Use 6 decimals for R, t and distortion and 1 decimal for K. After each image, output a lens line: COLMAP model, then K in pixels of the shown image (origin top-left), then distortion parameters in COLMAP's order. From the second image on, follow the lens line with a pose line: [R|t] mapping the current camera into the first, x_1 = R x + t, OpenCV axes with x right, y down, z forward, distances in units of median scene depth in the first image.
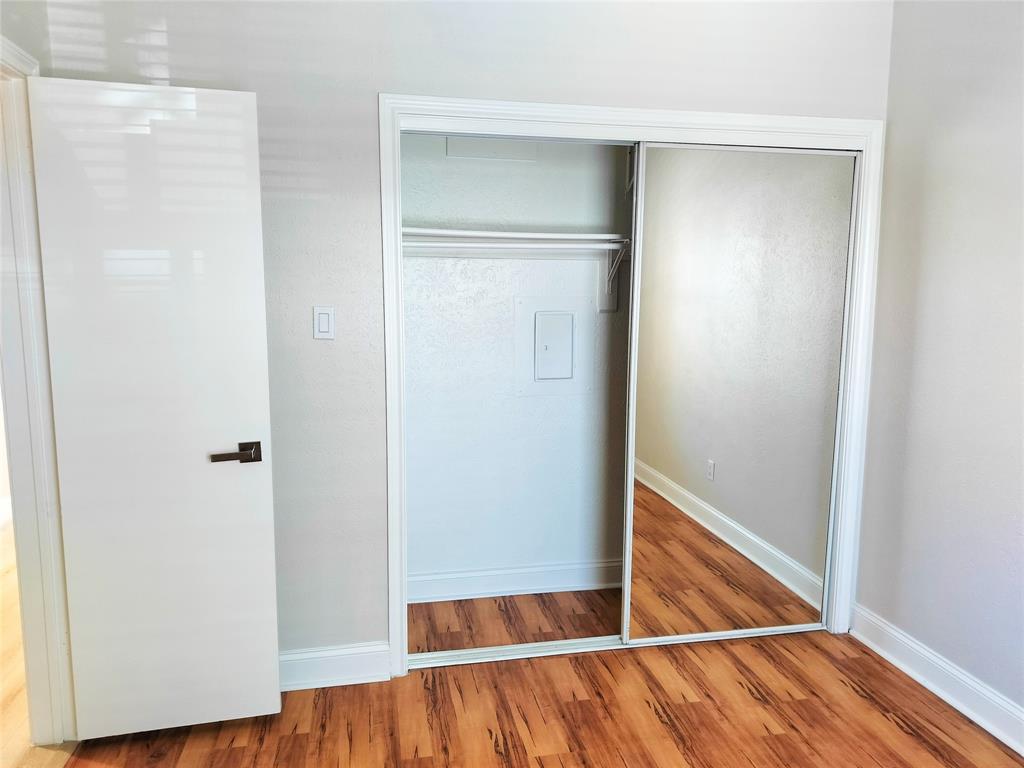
lens RADIAL K [[715.5, 0, 514.1], [0, 715.5, 378.0], [0, 0, 1]] dist [0.061285, -0.064943]
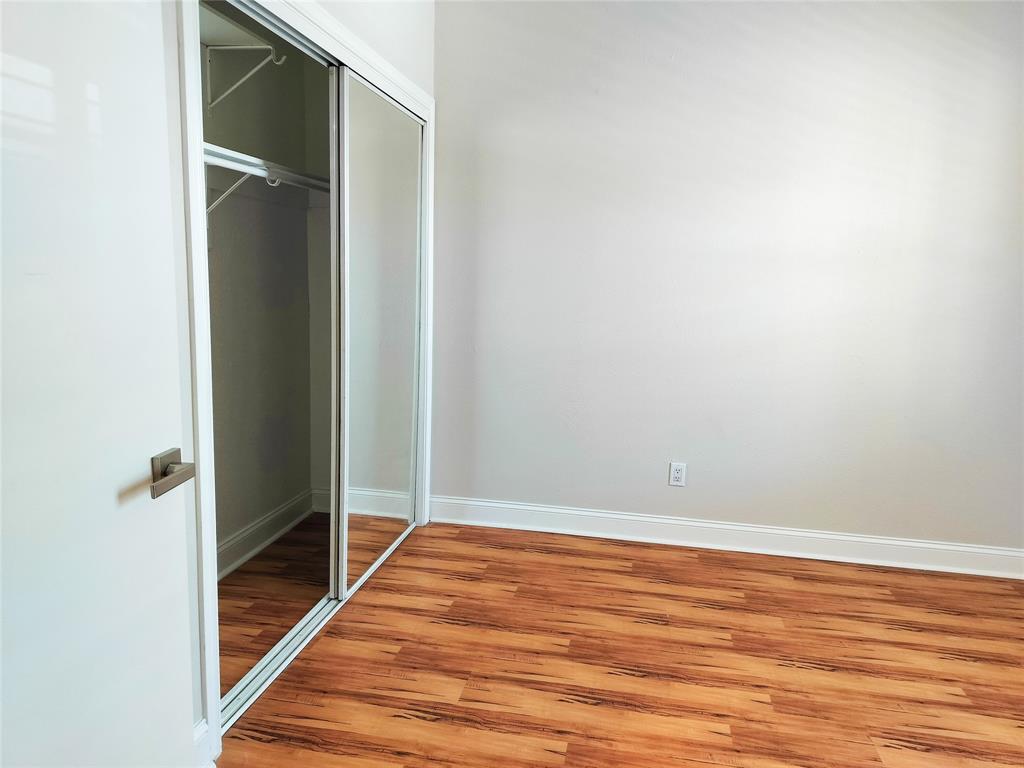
lens RADIAL K [[715.5, 0, 507.1], [0, 715.5, 377.4], [0, 0, 1]] dist [0.061285, -0.064943]
pose [[0.387047, -0.126778, 0.913303, -0.706859], [0.084872, 0.991196, 0.101622, -0.003781], [-0.918146, 0.038181, 0.394399, 0.485225]]
